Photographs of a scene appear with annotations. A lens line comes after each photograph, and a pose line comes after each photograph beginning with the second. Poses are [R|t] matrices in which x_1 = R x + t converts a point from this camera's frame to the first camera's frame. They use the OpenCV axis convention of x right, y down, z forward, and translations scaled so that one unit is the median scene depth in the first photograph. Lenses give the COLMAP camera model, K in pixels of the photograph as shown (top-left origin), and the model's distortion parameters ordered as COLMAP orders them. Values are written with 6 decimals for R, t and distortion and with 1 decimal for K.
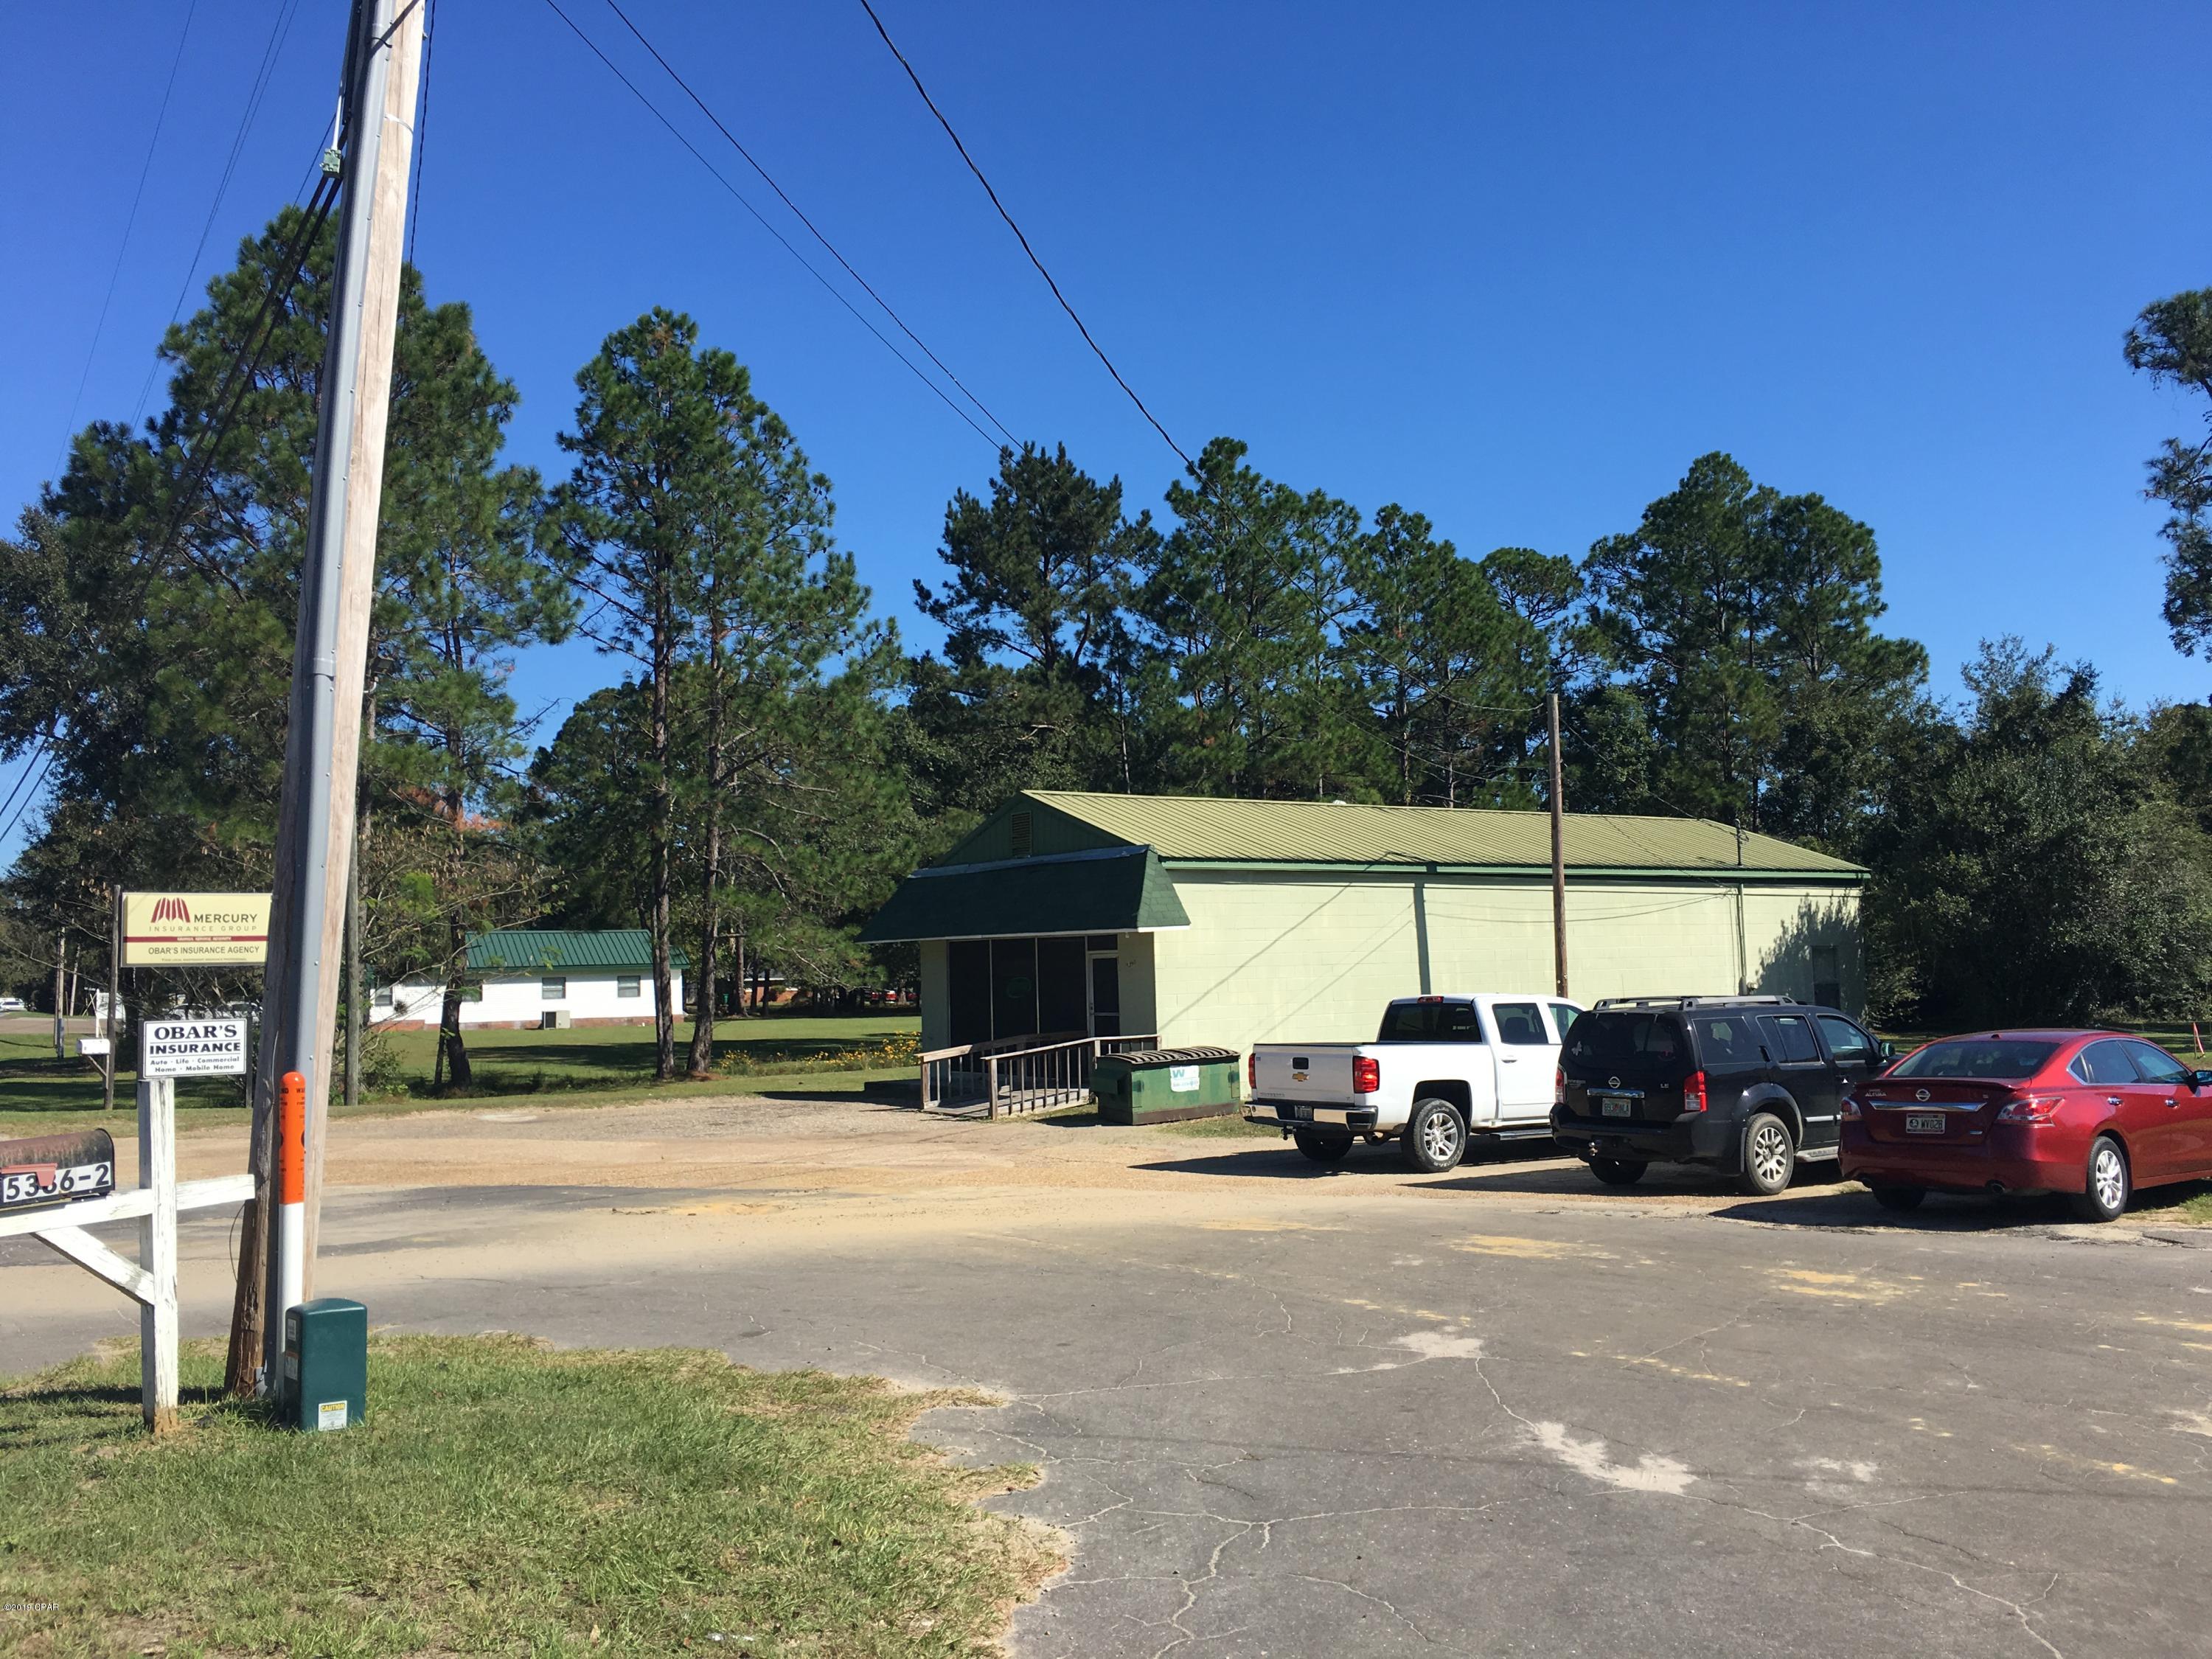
lens RADIAL K [[1874.2, 0, 1105.9], [0, 1874.2, 864.1], [0, 0, 1]] dist [0.088668, -0.122136]
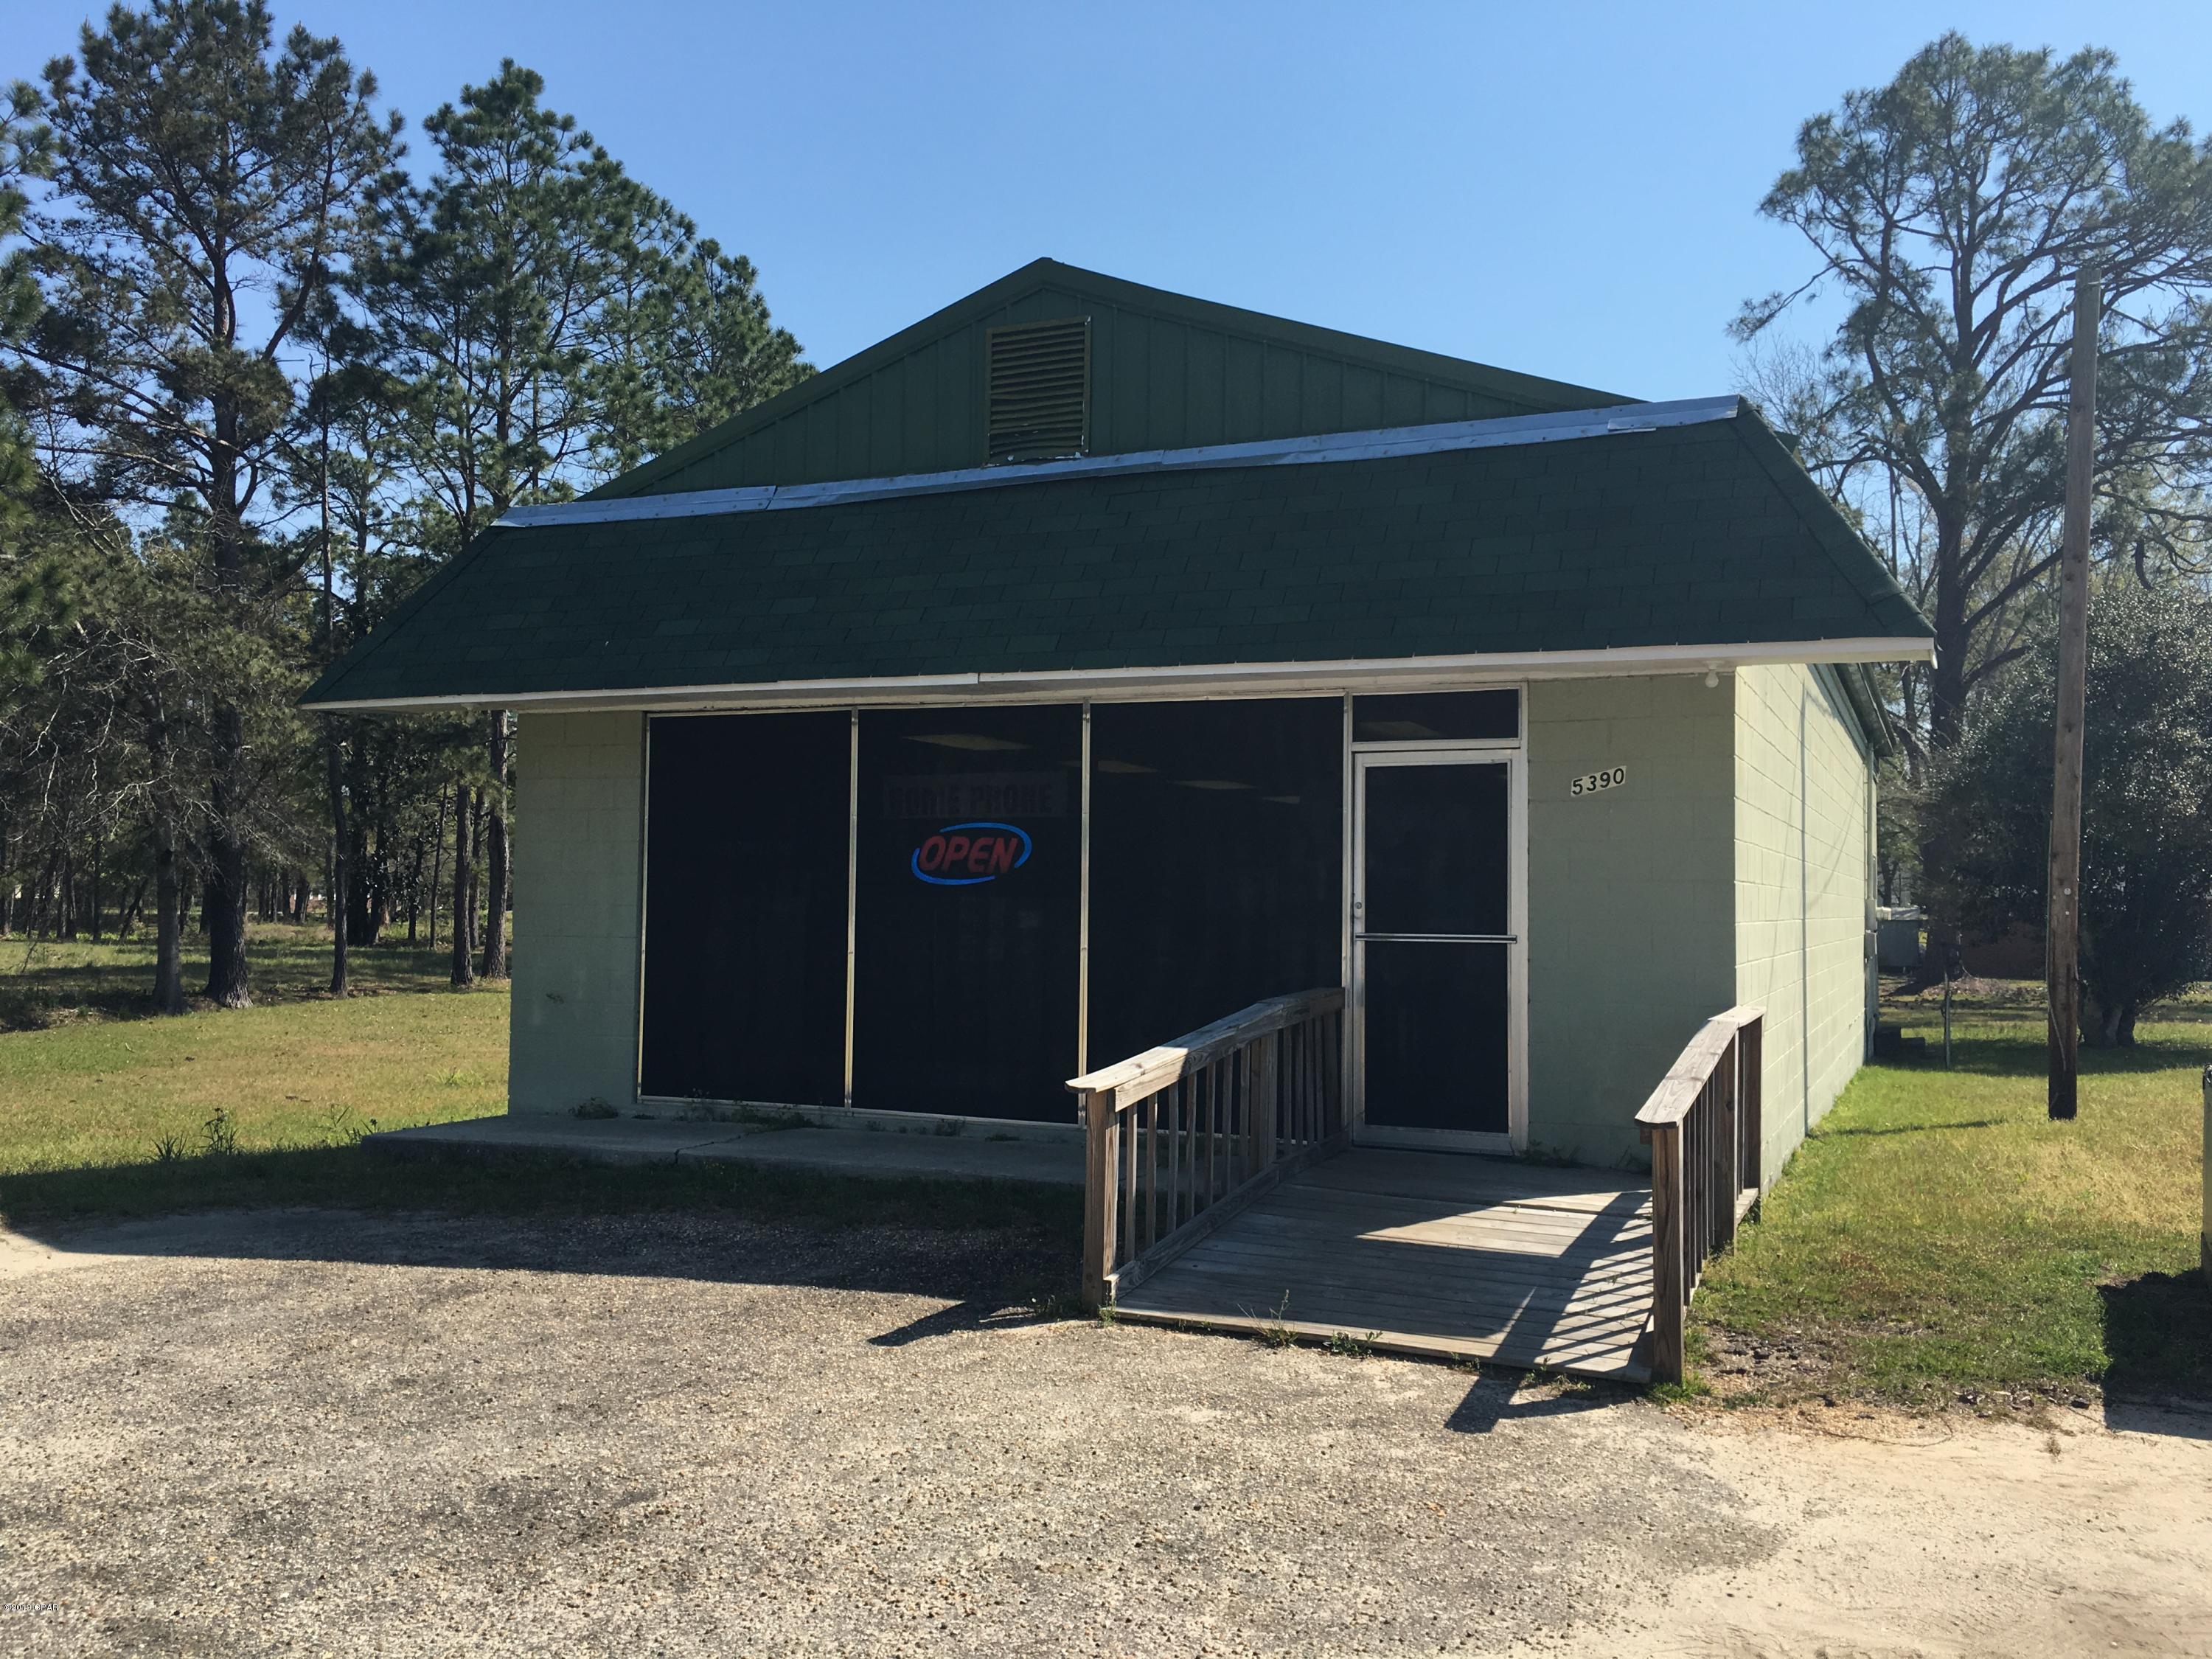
lens RADIAL K [[1874.2, 0, 1105.9], [0, 1874.2, 864.1], [0, 0, 1]] dist [0.088668, -0.122136]
pose [[0.851034, 0.029285, 0.524293, -0.139038], [-0.044726, 0.998858, 0.016808, 0.041025], [-0.523202, -0.037754, 0.851372, 0.479874]]
